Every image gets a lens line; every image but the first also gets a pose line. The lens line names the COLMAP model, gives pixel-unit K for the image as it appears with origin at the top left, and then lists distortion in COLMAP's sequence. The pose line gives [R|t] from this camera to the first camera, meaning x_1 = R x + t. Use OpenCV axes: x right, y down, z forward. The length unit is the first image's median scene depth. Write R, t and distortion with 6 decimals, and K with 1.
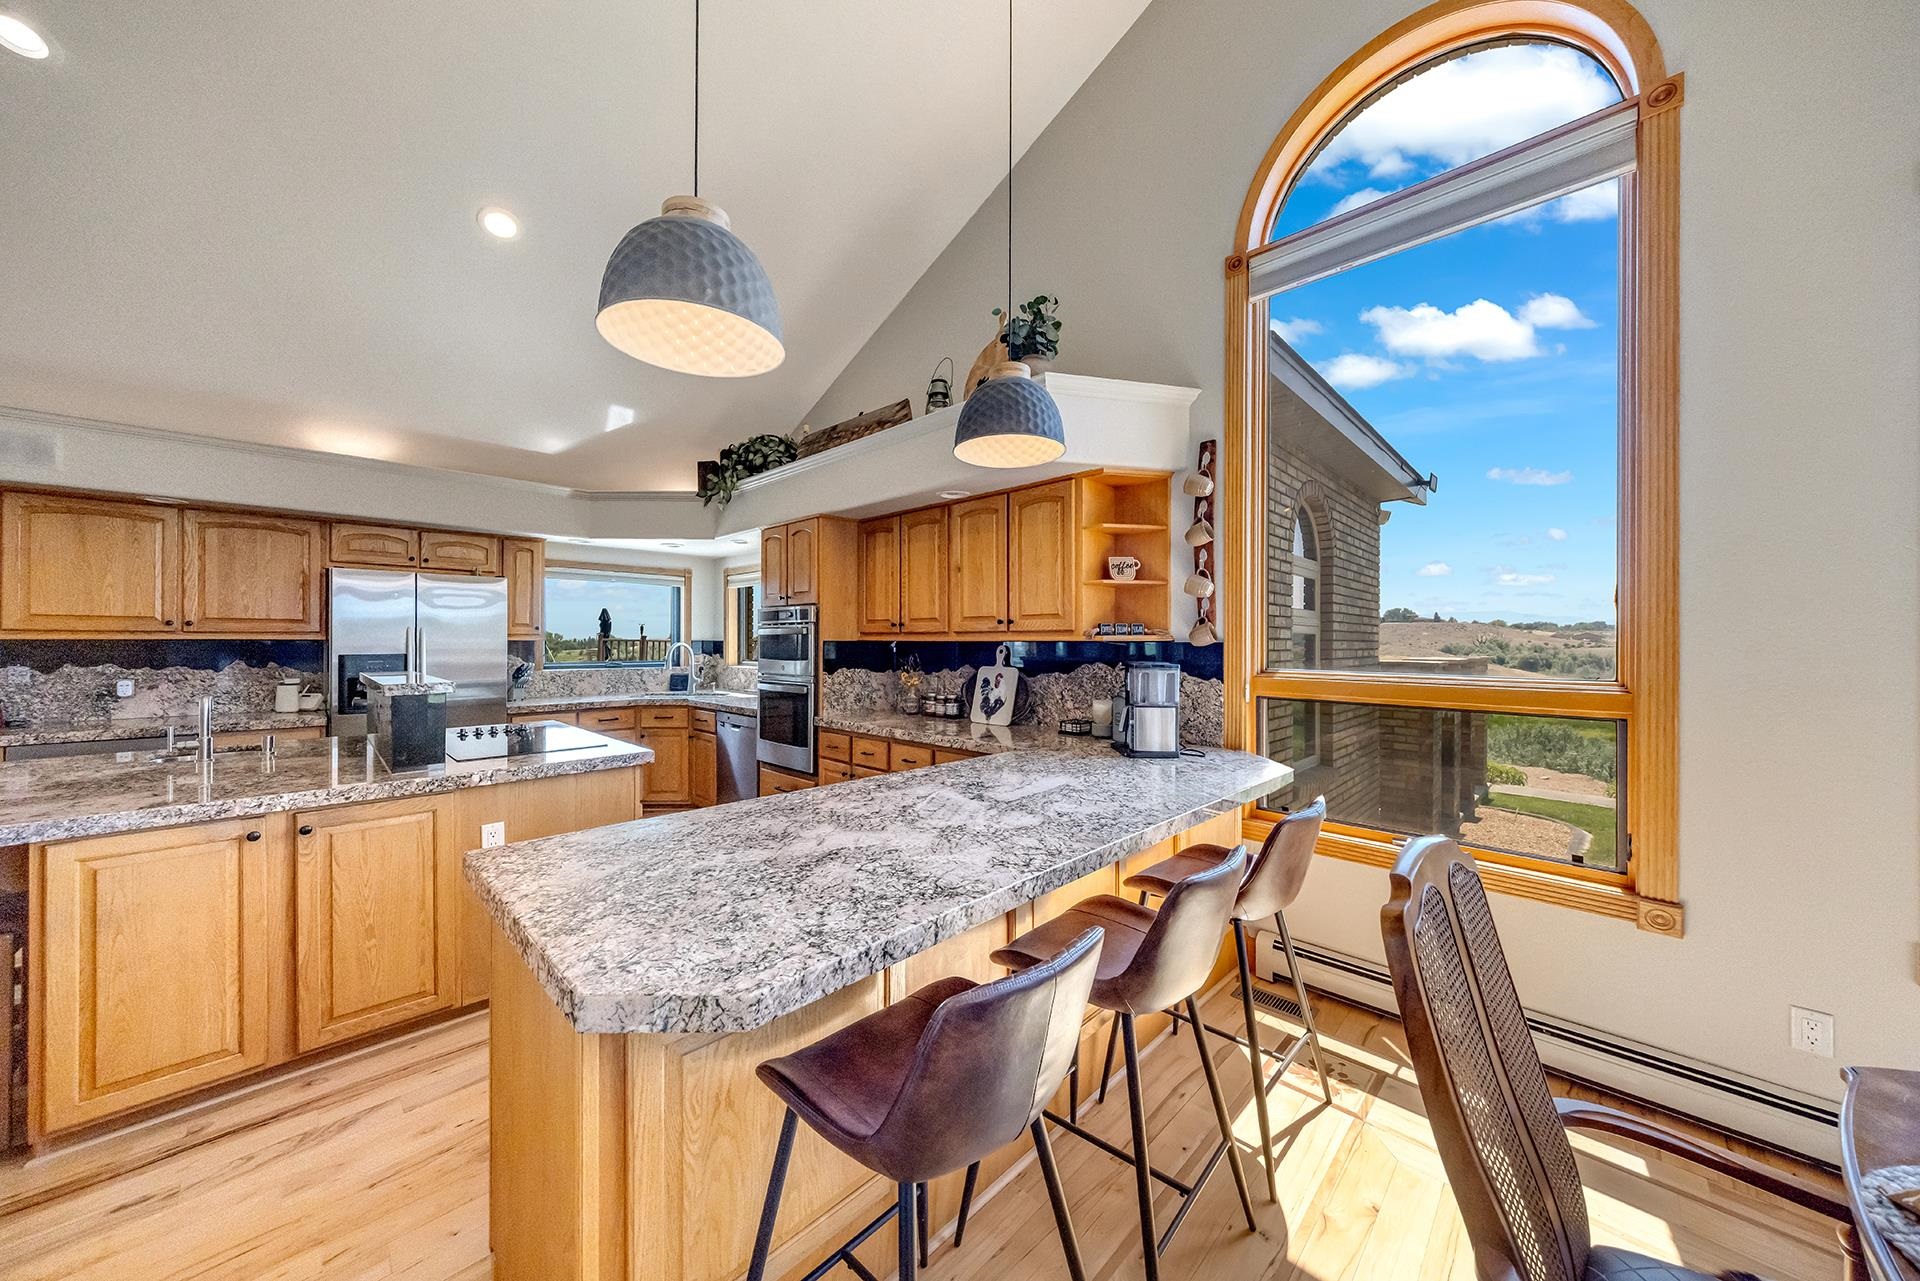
lens RADIAL K [[641.6, 0, 960.1], [0, 641.6, 638.8], [0, 0, 1]] dist [0.000149, -0.002289]
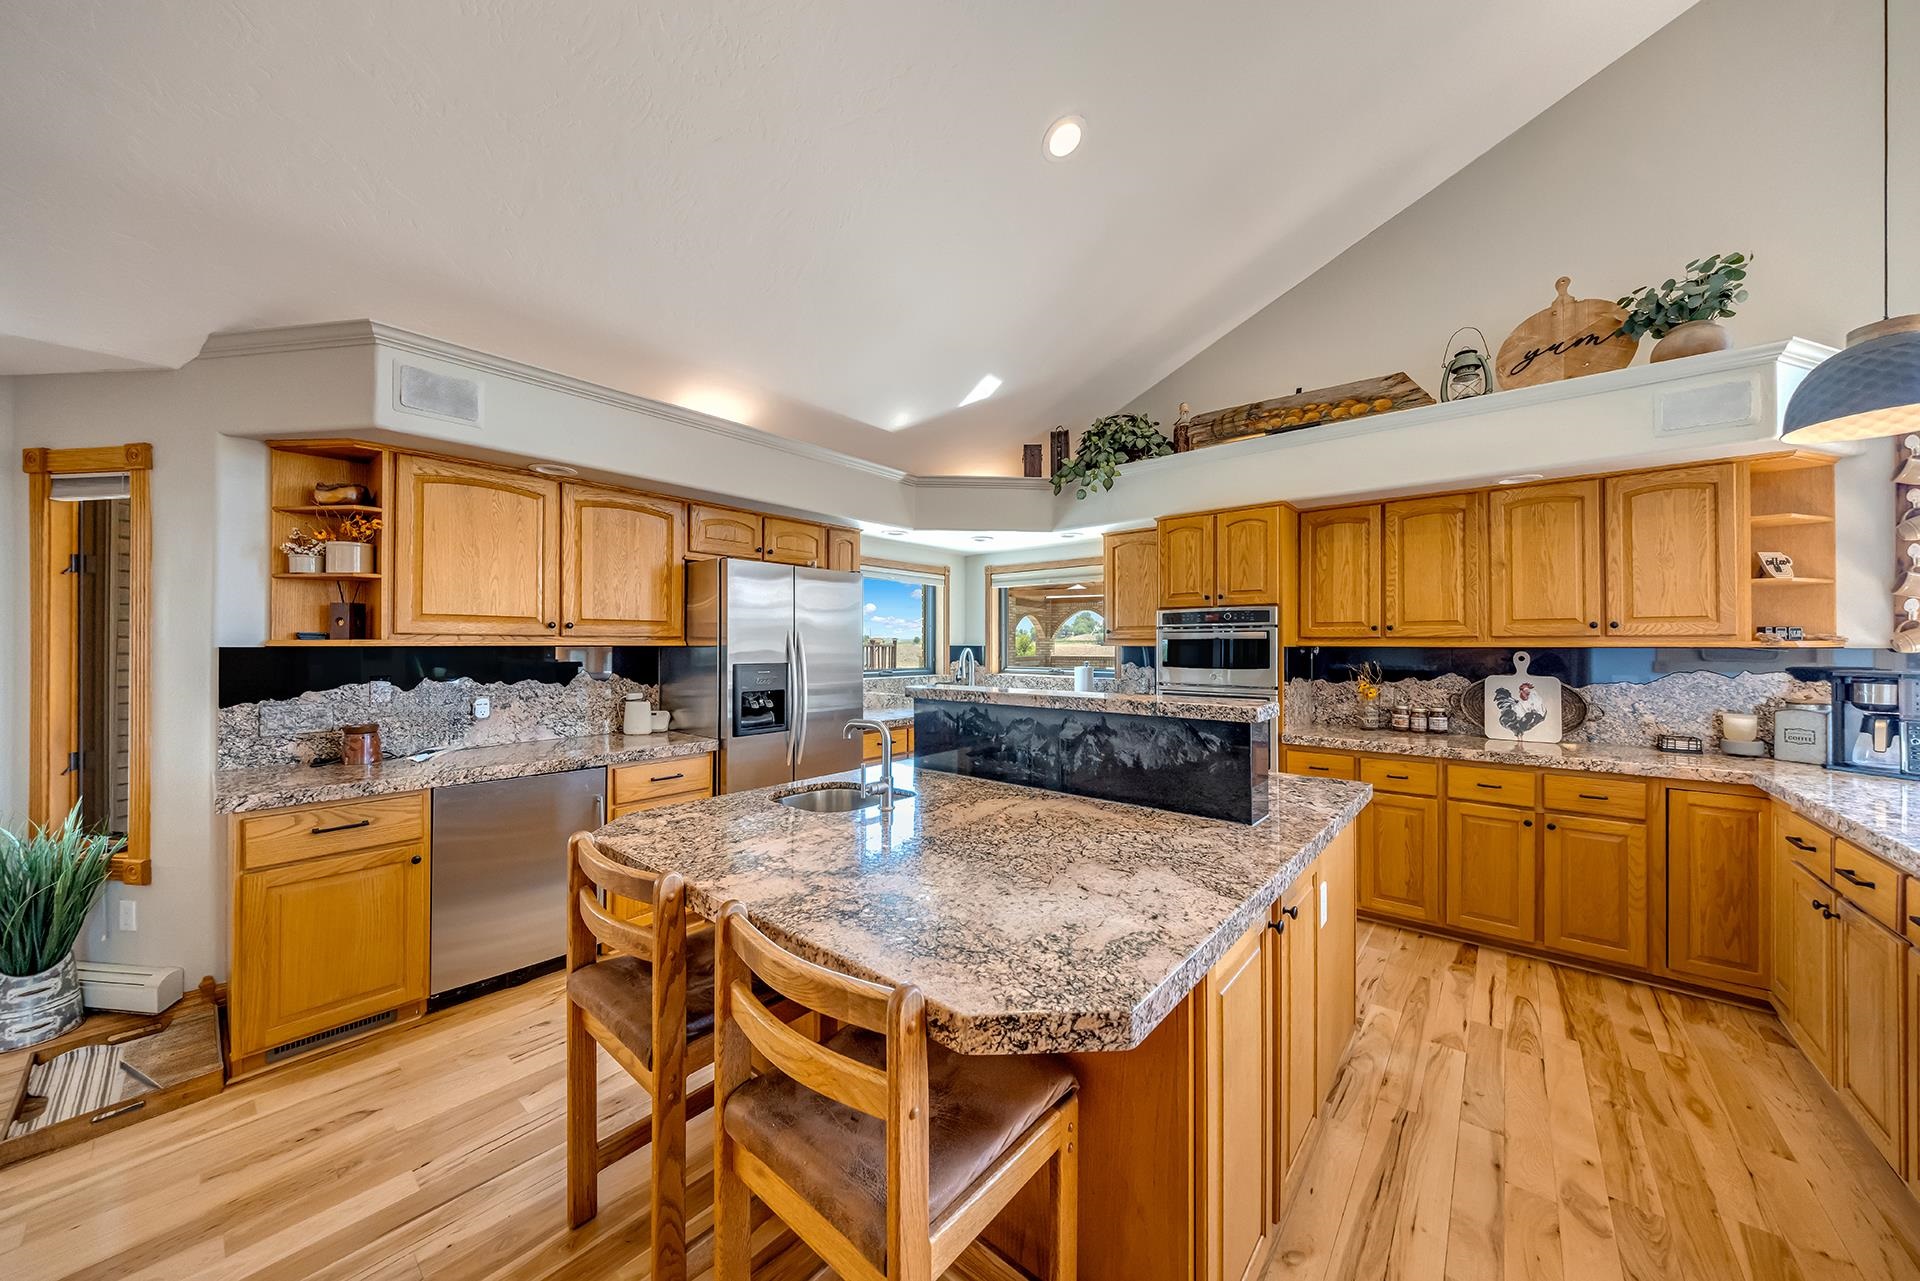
lens RADIAL K [[641.6, 0, 960.1], [0, 641.6, 638.8], [0, 0, 1]] dist [0.000149, -0.002289]
pose [[0.997666, -0.000088, 0.068288, -0.784235], [0.000501, 0.999982, -0.006030, -0.002841], [-0.068287, 0.006050, 0.997647, 0.170736]]
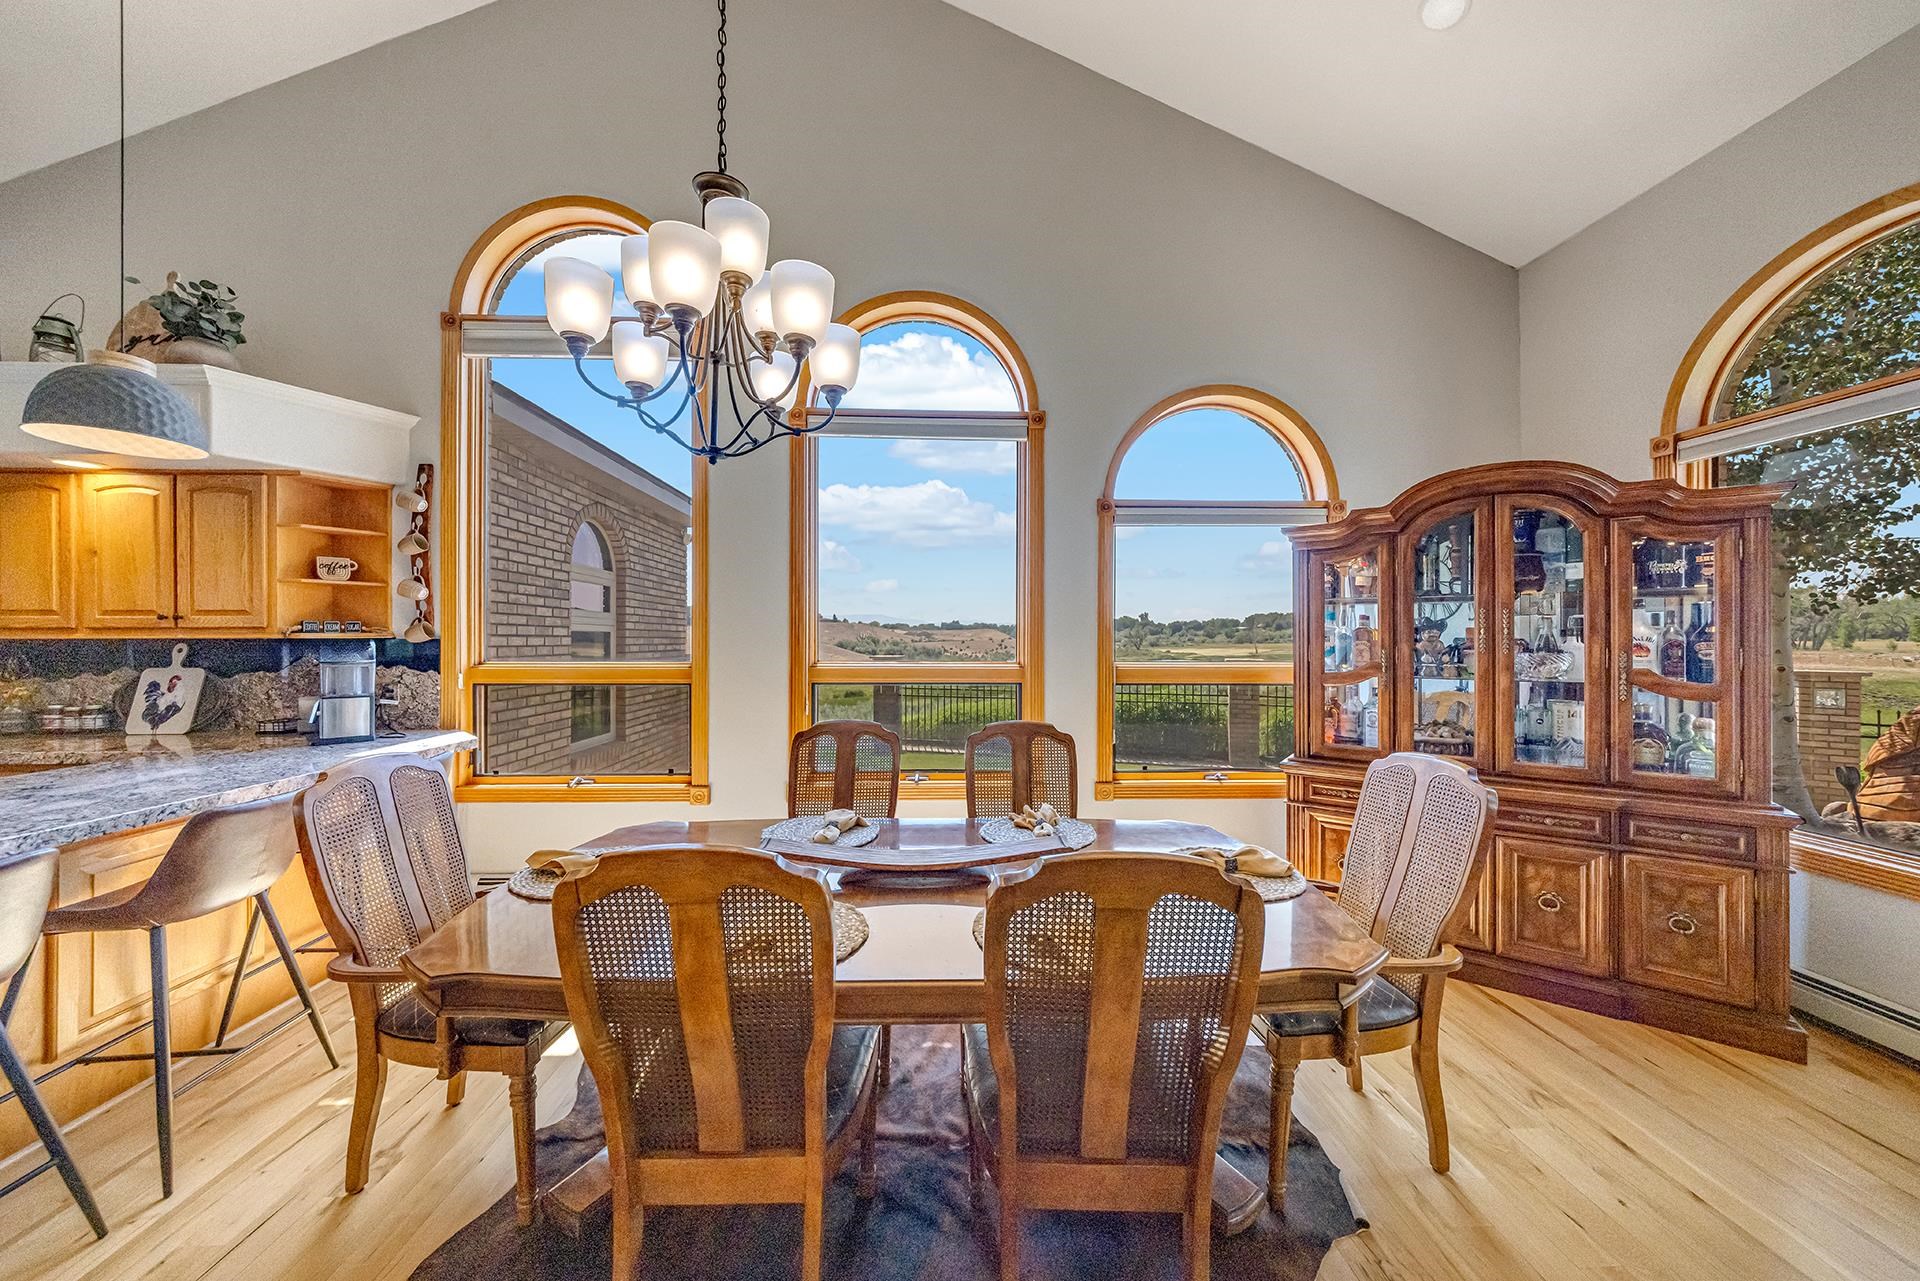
lens RADIAL K [[641.6, 0, 960.1], [0, 641.6, 638.8], [0, 0, 1]] dist [0.000149, -0.002289]
pose [[0.682969, -0.003268, 0.730440, 0.157792], [-0.000536, 0.999987, 0.004975, -0.001198], [-0.730447, -0.003789, 0.682959, -0.382844]]
